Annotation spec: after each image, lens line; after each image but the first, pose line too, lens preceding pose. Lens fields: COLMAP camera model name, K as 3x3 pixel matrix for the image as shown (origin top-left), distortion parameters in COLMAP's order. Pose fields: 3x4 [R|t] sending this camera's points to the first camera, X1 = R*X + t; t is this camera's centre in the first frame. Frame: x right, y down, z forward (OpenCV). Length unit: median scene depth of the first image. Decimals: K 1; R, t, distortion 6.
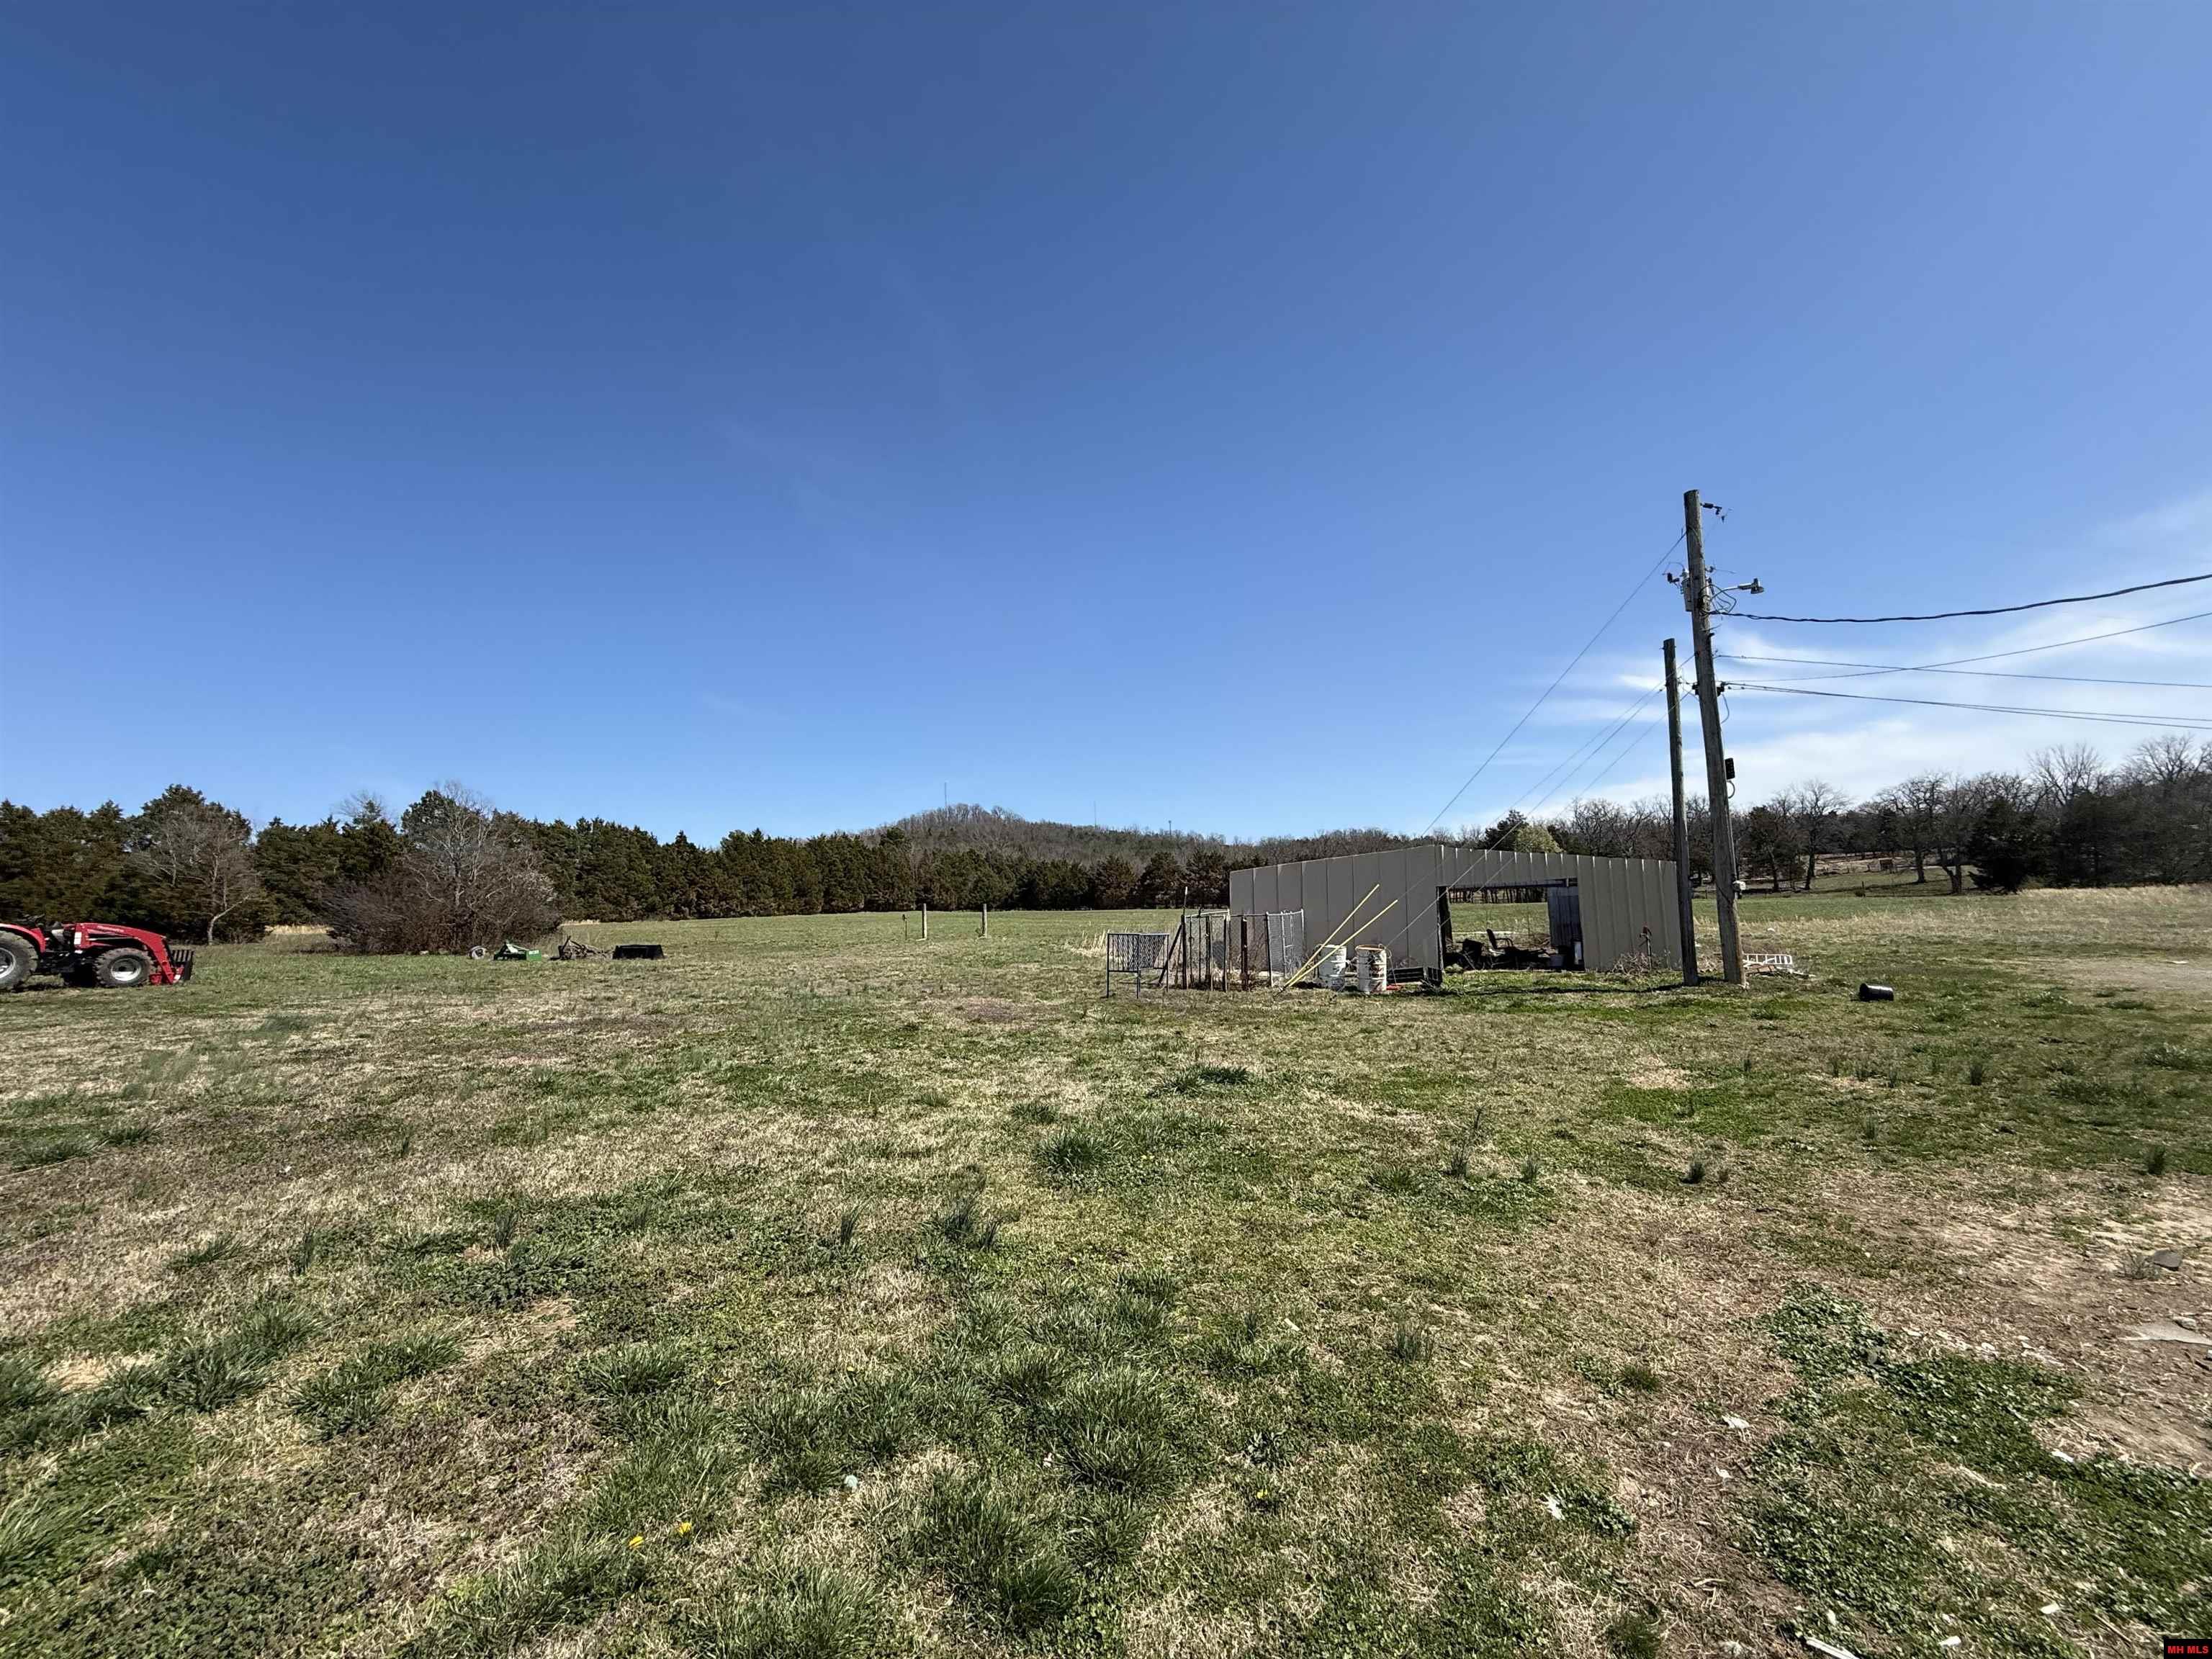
lens RADIAL K [[877.0, 0, 1106.0], [0, 877.0, 829.5], [0, 0, 1]] dist [-0.000153, -0.000019]
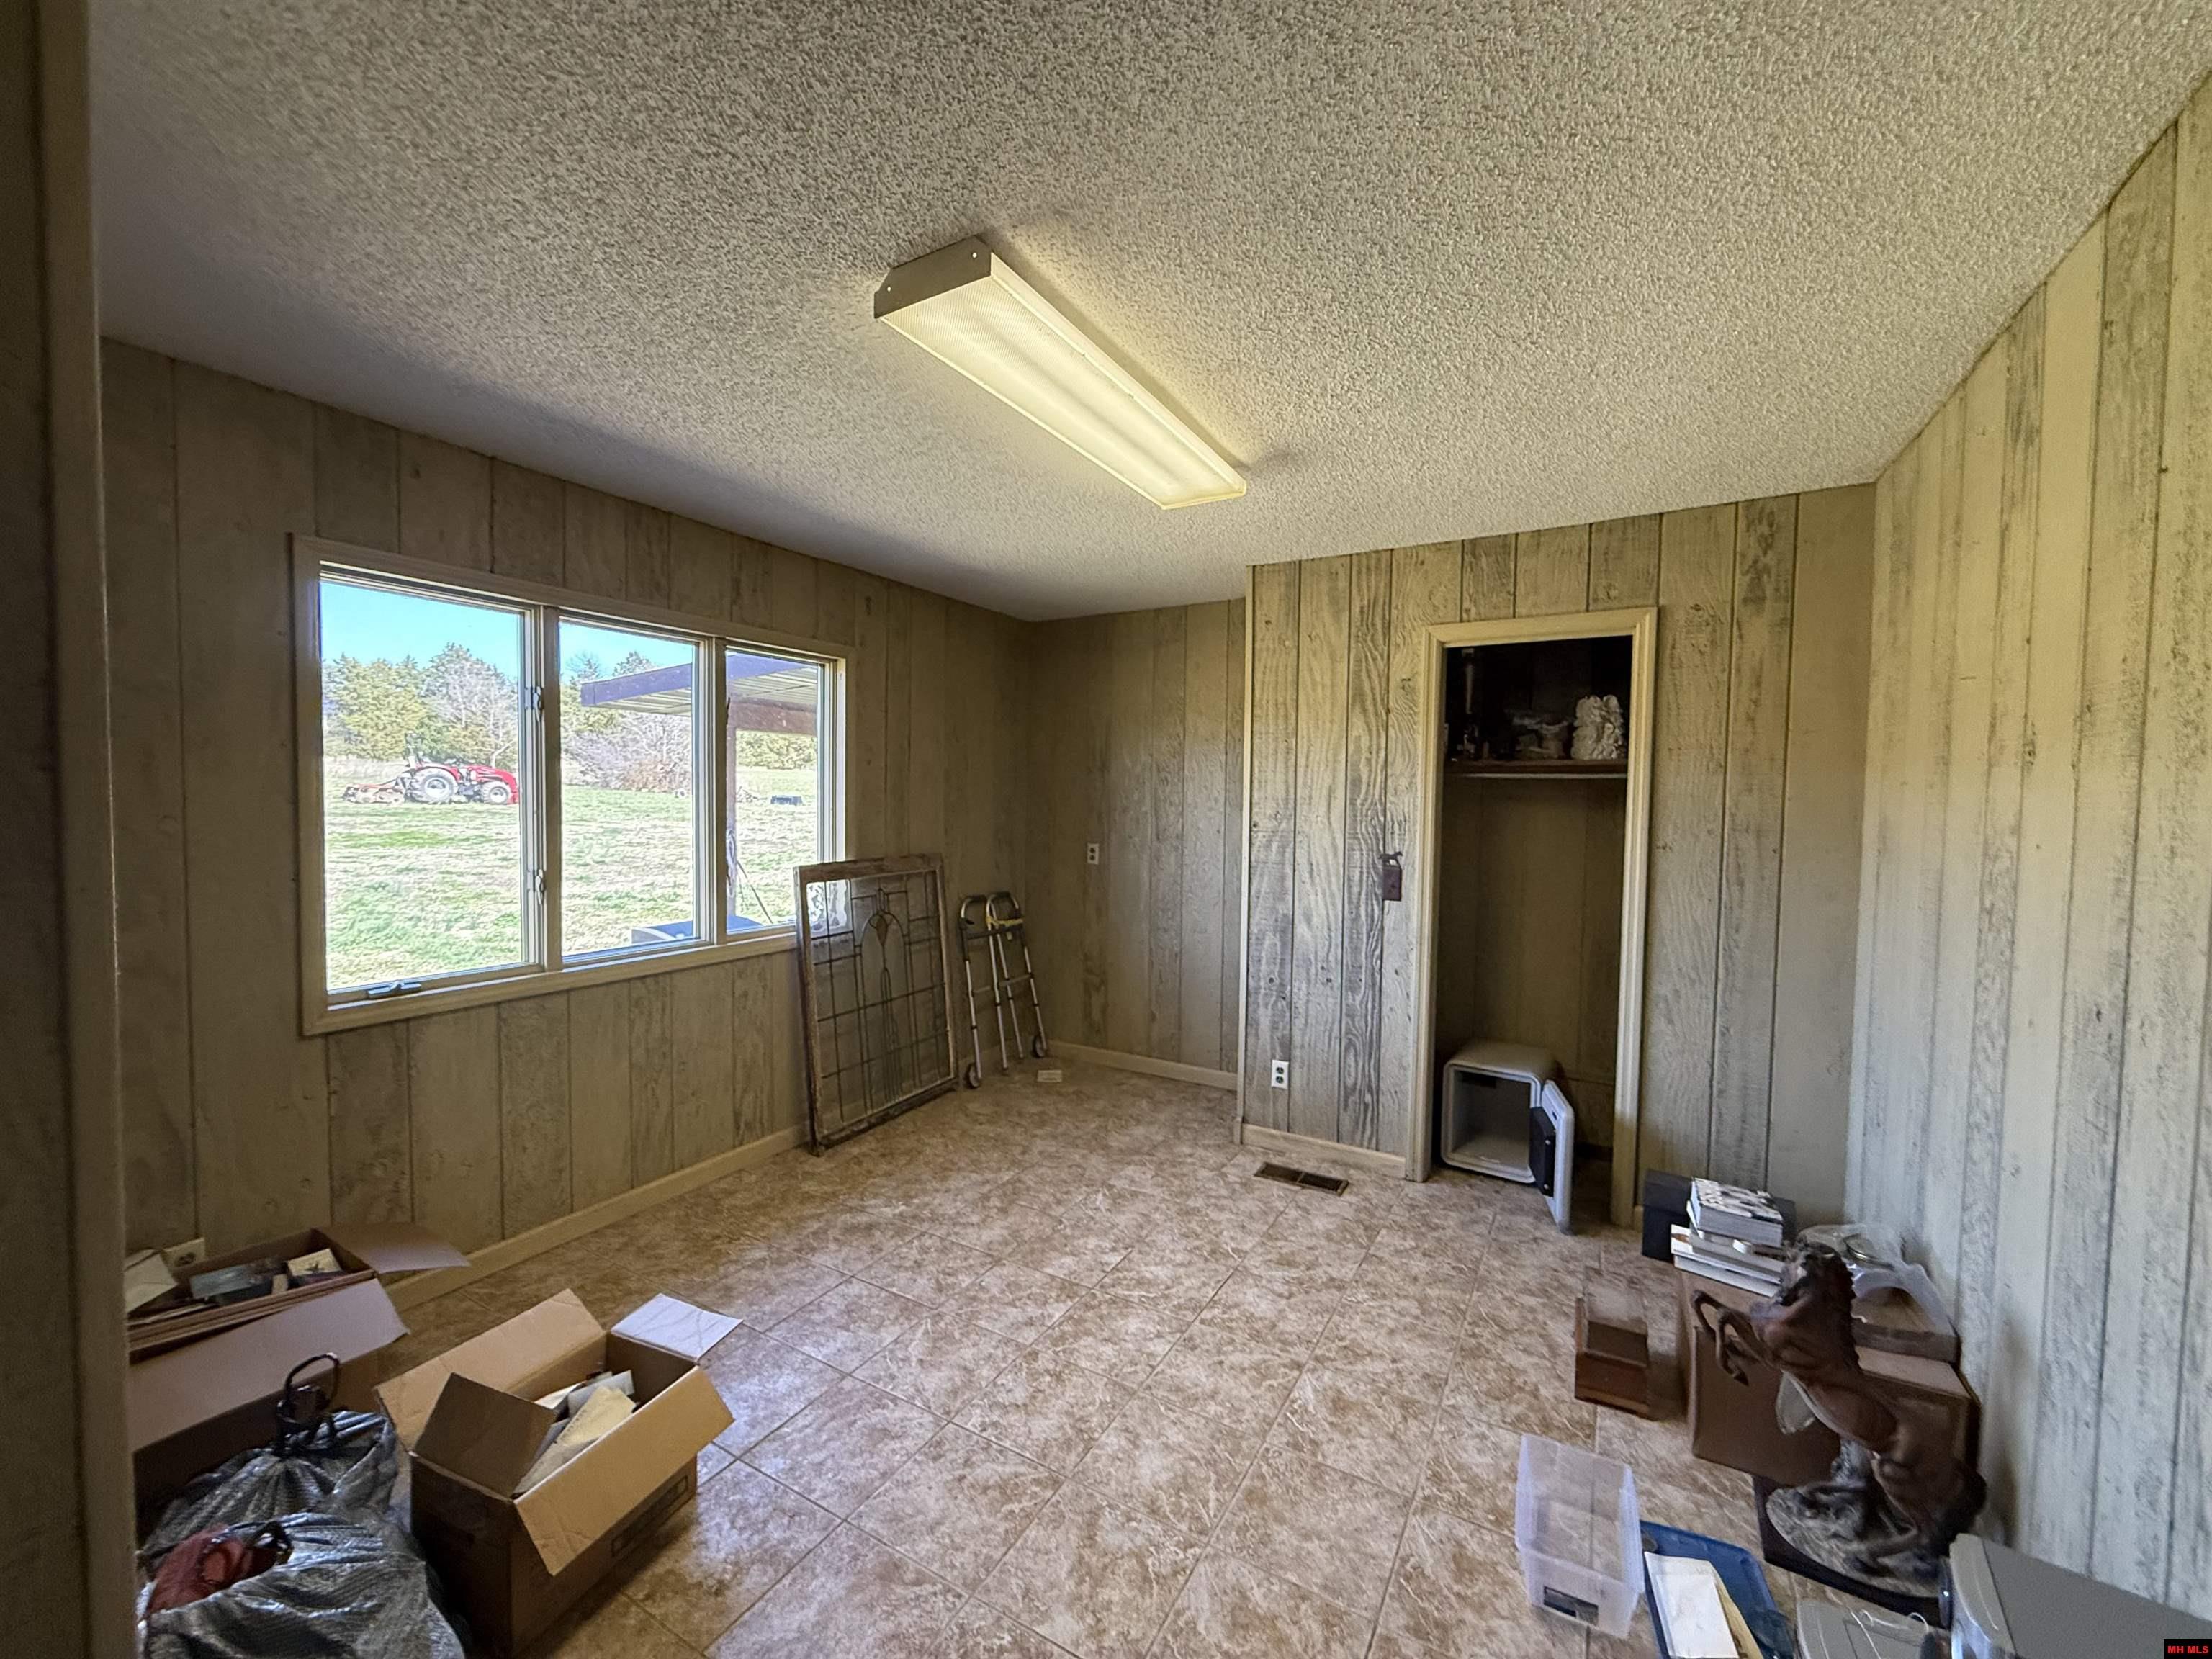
lens RADIAL K [[877.0, 0, 1106.0], [0, 877.0, 829.5], [0, 0, 1]] dist [-0.000153, -0.000019]
pose [[0.986281, 0.062860, -0.152638, 0.095217], [-0.038508, 0.986760, 0.157549, -0.027209], [0.160521, -0.149510, 0.975643, -0.149836]]
